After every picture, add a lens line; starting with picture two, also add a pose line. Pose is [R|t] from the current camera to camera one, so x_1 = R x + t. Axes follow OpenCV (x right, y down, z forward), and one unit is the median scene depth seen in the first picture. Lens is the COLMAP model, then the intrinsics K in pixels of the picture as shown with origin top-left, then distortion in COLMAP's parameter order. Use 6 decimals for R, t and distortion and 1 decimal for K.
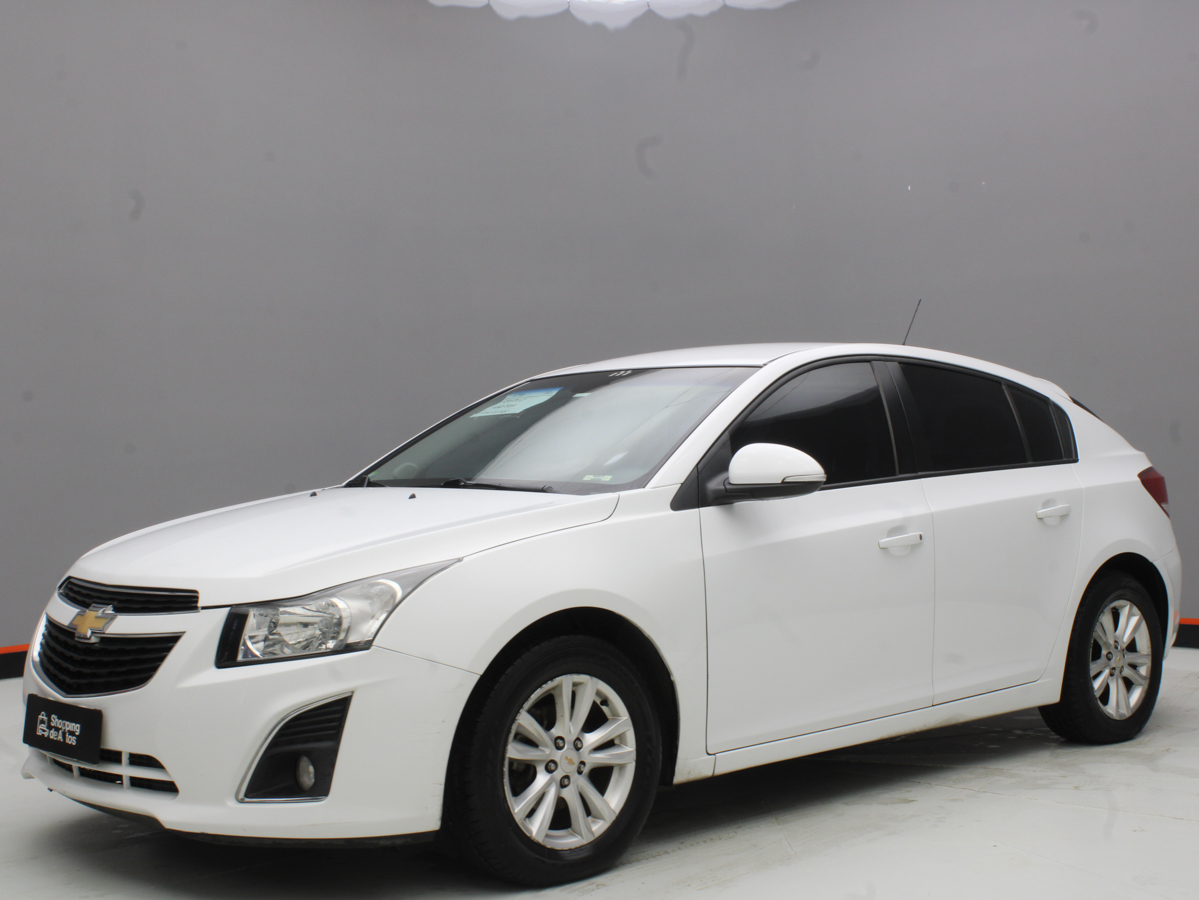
lens RADIAL K [[1589.6, 0, 599.5], [0, 1589.6, 450.0], [0, 0, 1]] dist [-0.081189, 0.121932]
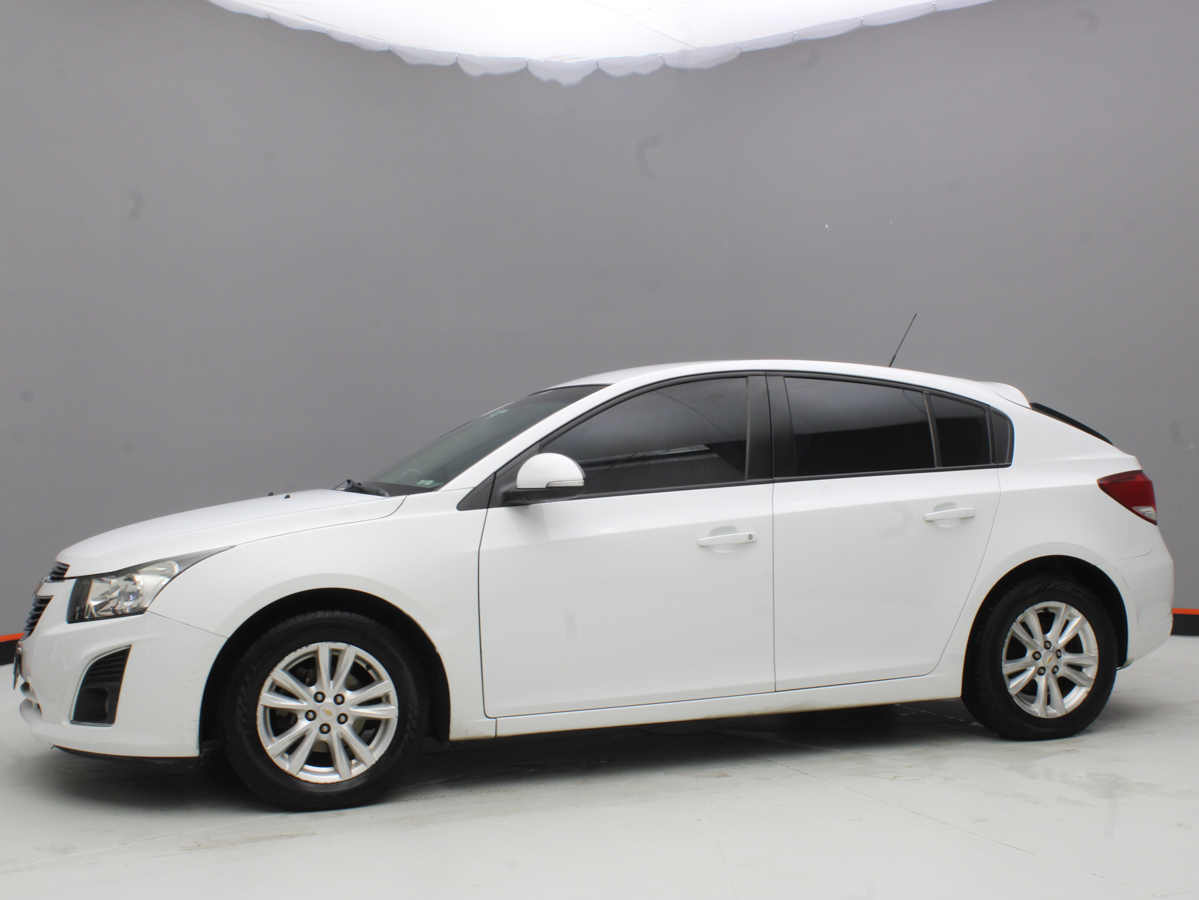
lens RADIAL K [[1382.4, 0, 599.5], [0, 1382.4, 450.0], [0, 0, 1]] dist [-0.072303, 0.023066]
pose [[0.918263, -0.004617, -0.395944, 0.599018], [0.005427, 0.999985, 0.000927, -0.008143], [0.395934, -0.003000, 0.918274, 0.098920]]
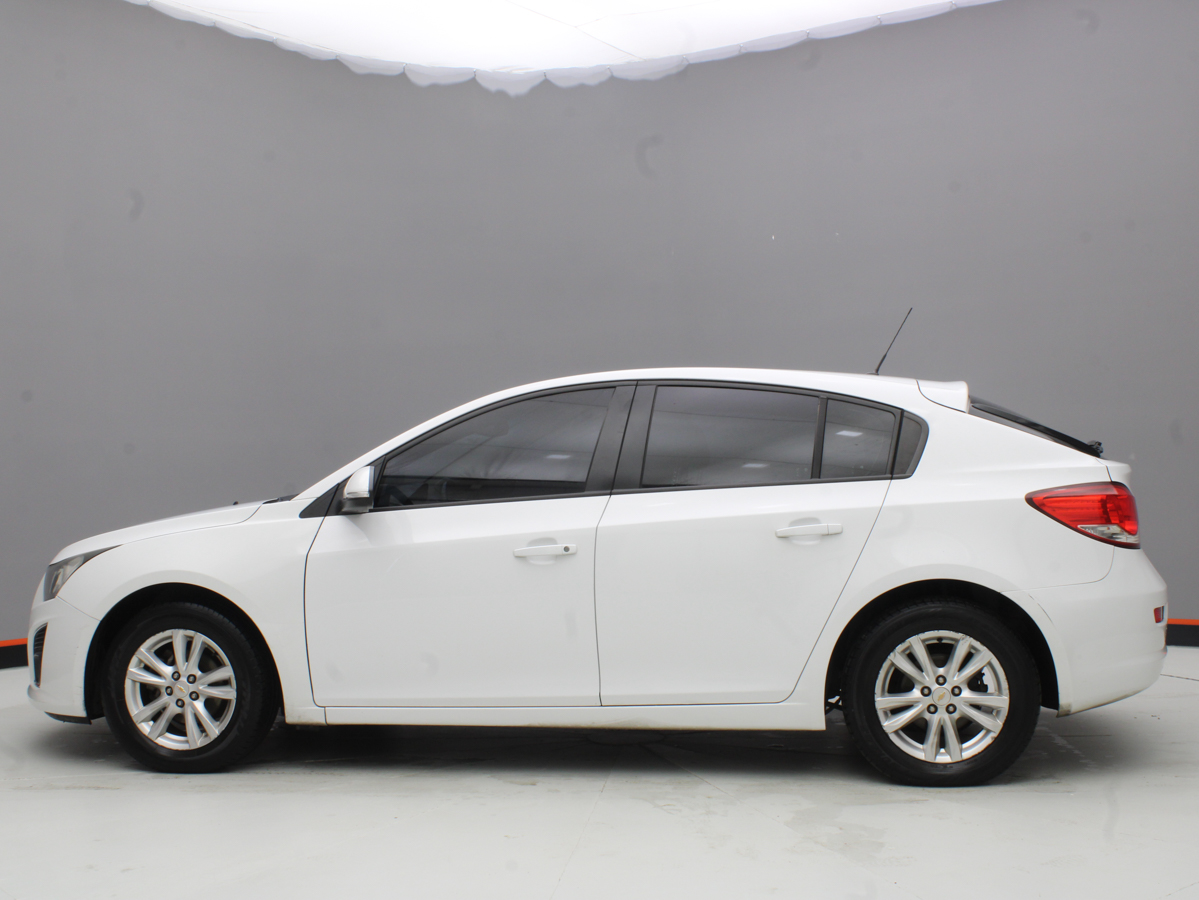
lens RADIAL K [[1382.4, 0, 599.5], [0, 1382.4, 450.0], [0, 0, 1]] dist [-0.072303, 0.023066]
pose [[0.625829, -0.008158, -0.779918, 1.190621], [0.014009, 0.999902, 0.000782, -0.017386], [0.779834, -0.011415, 0.625882, 0.515952]]
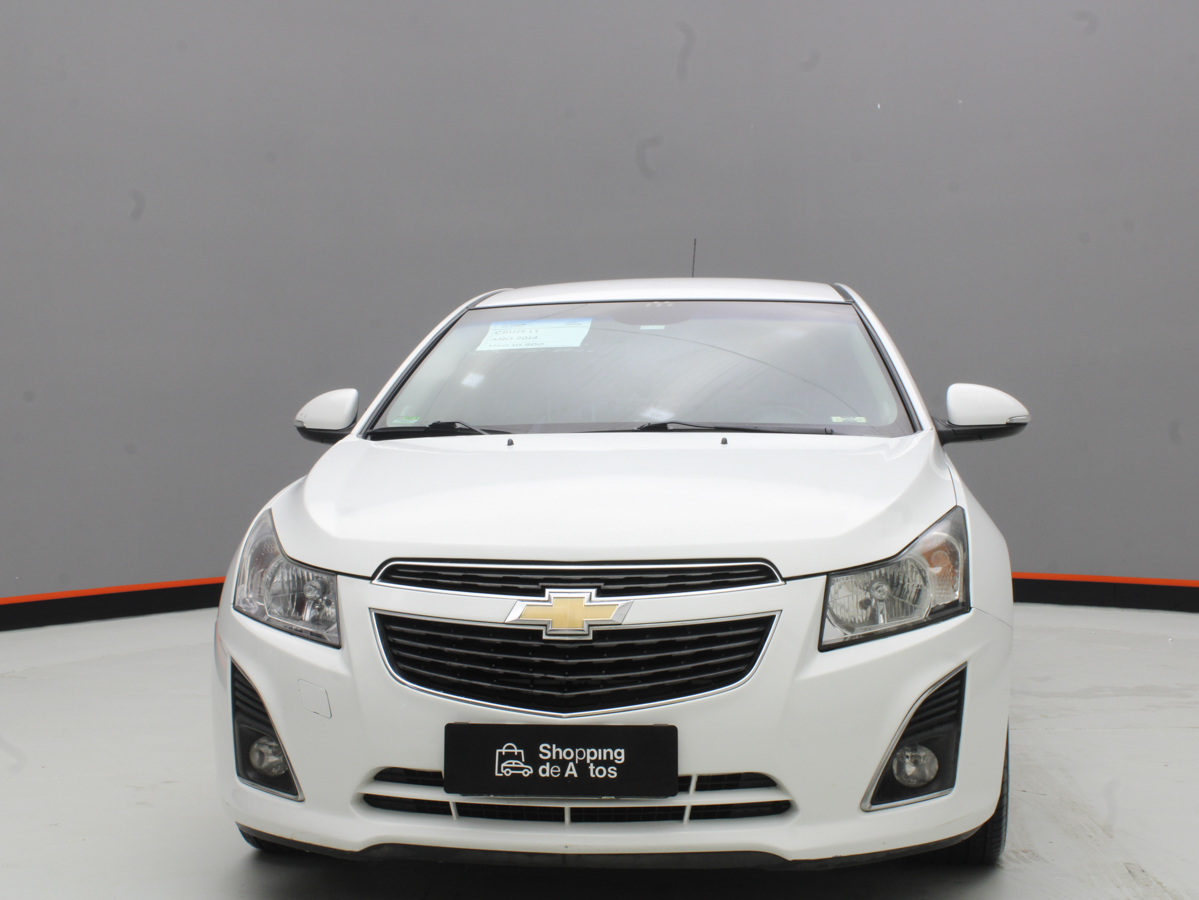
lens RADIAL K [[1757.7, 0, 599.5], [0, 1757.7, 450.0], [0, 0, 1]] dist [-0.044946, -0.017436]
pose [[0.764883, -0.011543, 0.644066, -0.841481], [-0.001965, 0.999793, 0.020252, 0.016759], [-0.644167, -0.016756, 0.764702, 0.367793]]
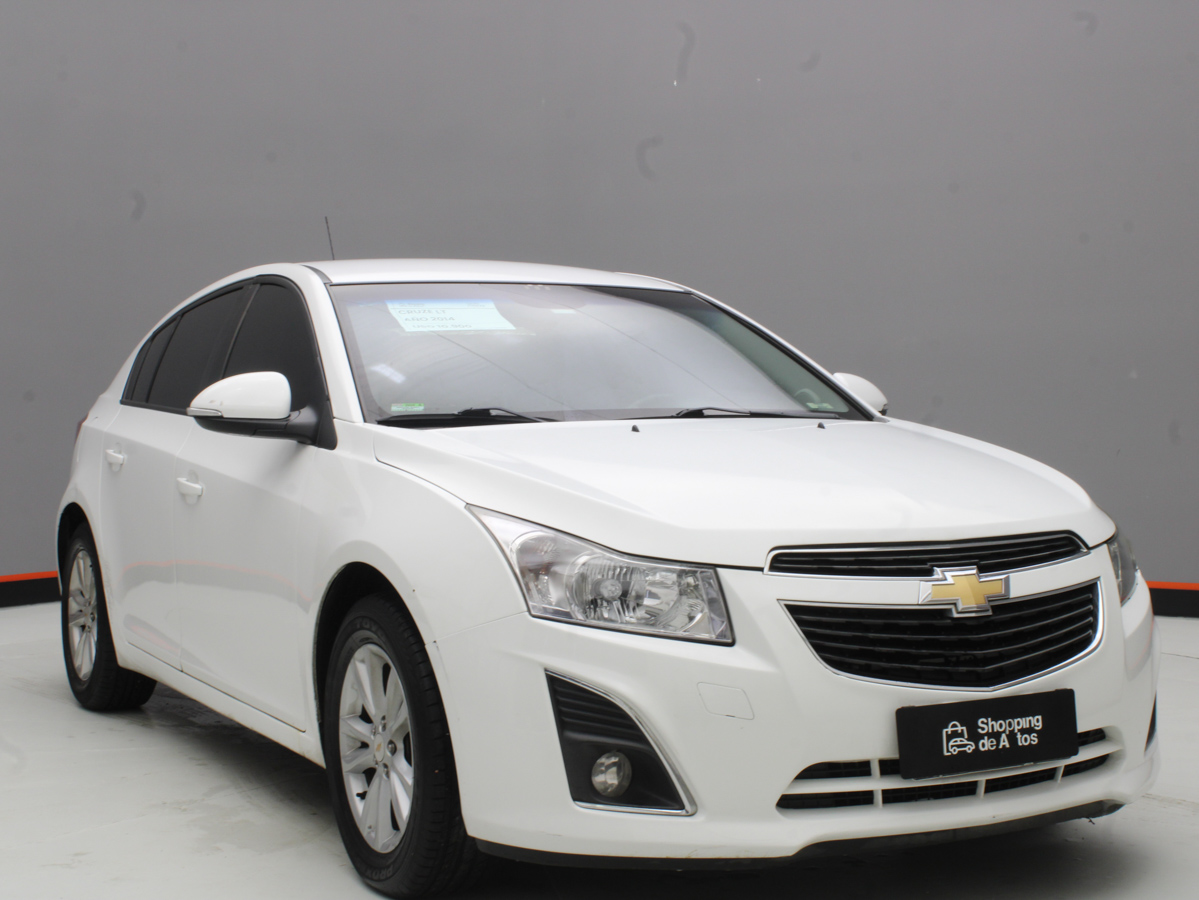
lens RADIAL K [[1848.2, 0, 599.5], [0, 1848.2, 450.0], [0, 0, 1]] dist [-0.031001, -0.036769]
pose [[0.256664, -0.018571, 0.966322, -1.220053], [0.001333, 0.999821, 0.018860, 0.025698], [-0.966500, -0.003553, 0.256643, 0.947575]]
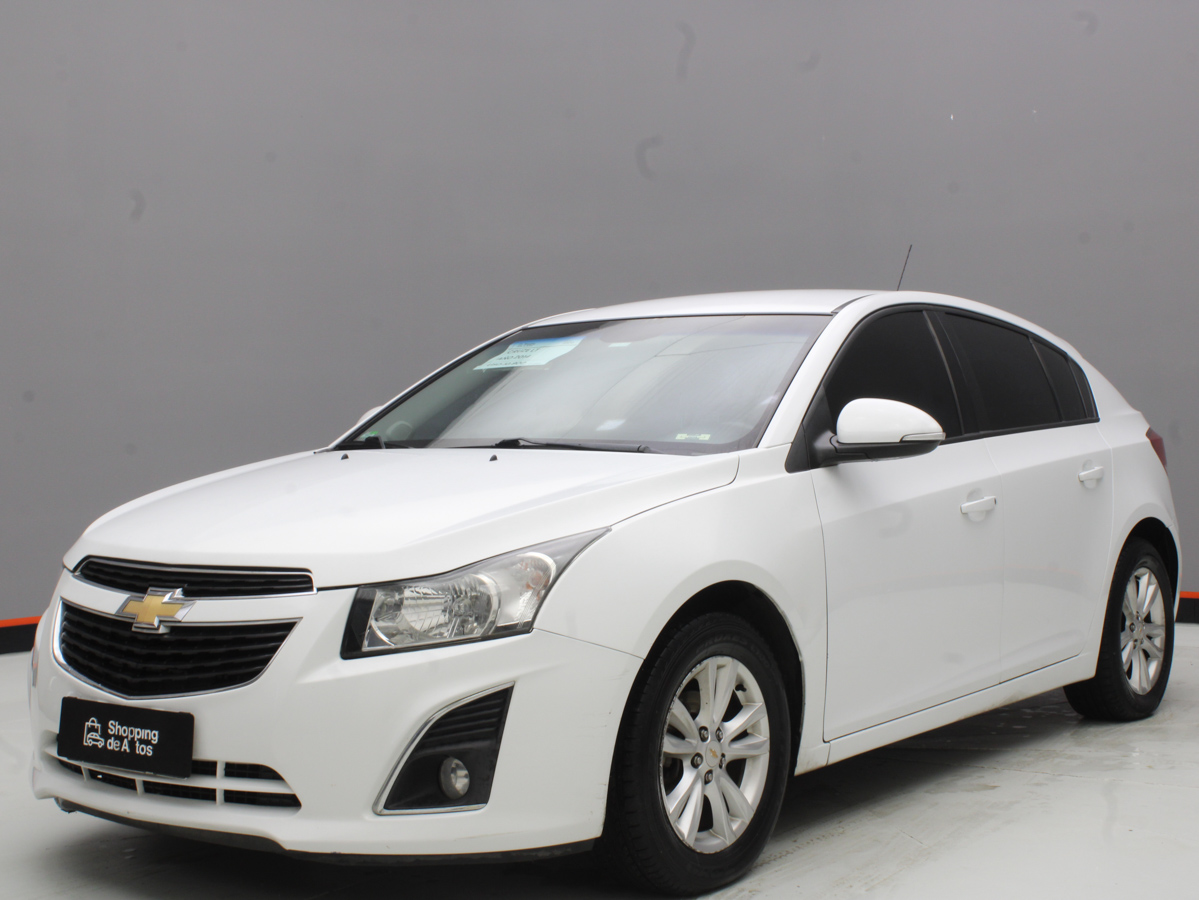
lens RADIAL K [[1757.7, 0, 599.5], [0, 1757.7, 450.0], [0, 0, 1]] dist [-0.044946, -0.017436]
pose [[0.983232, -0.002118, 0.182346, -0.260398], [-0.001628, 0.999791, 0.020392, 0.005512], [-0.182351, -0.020347, 0.983023, 0.045317]]
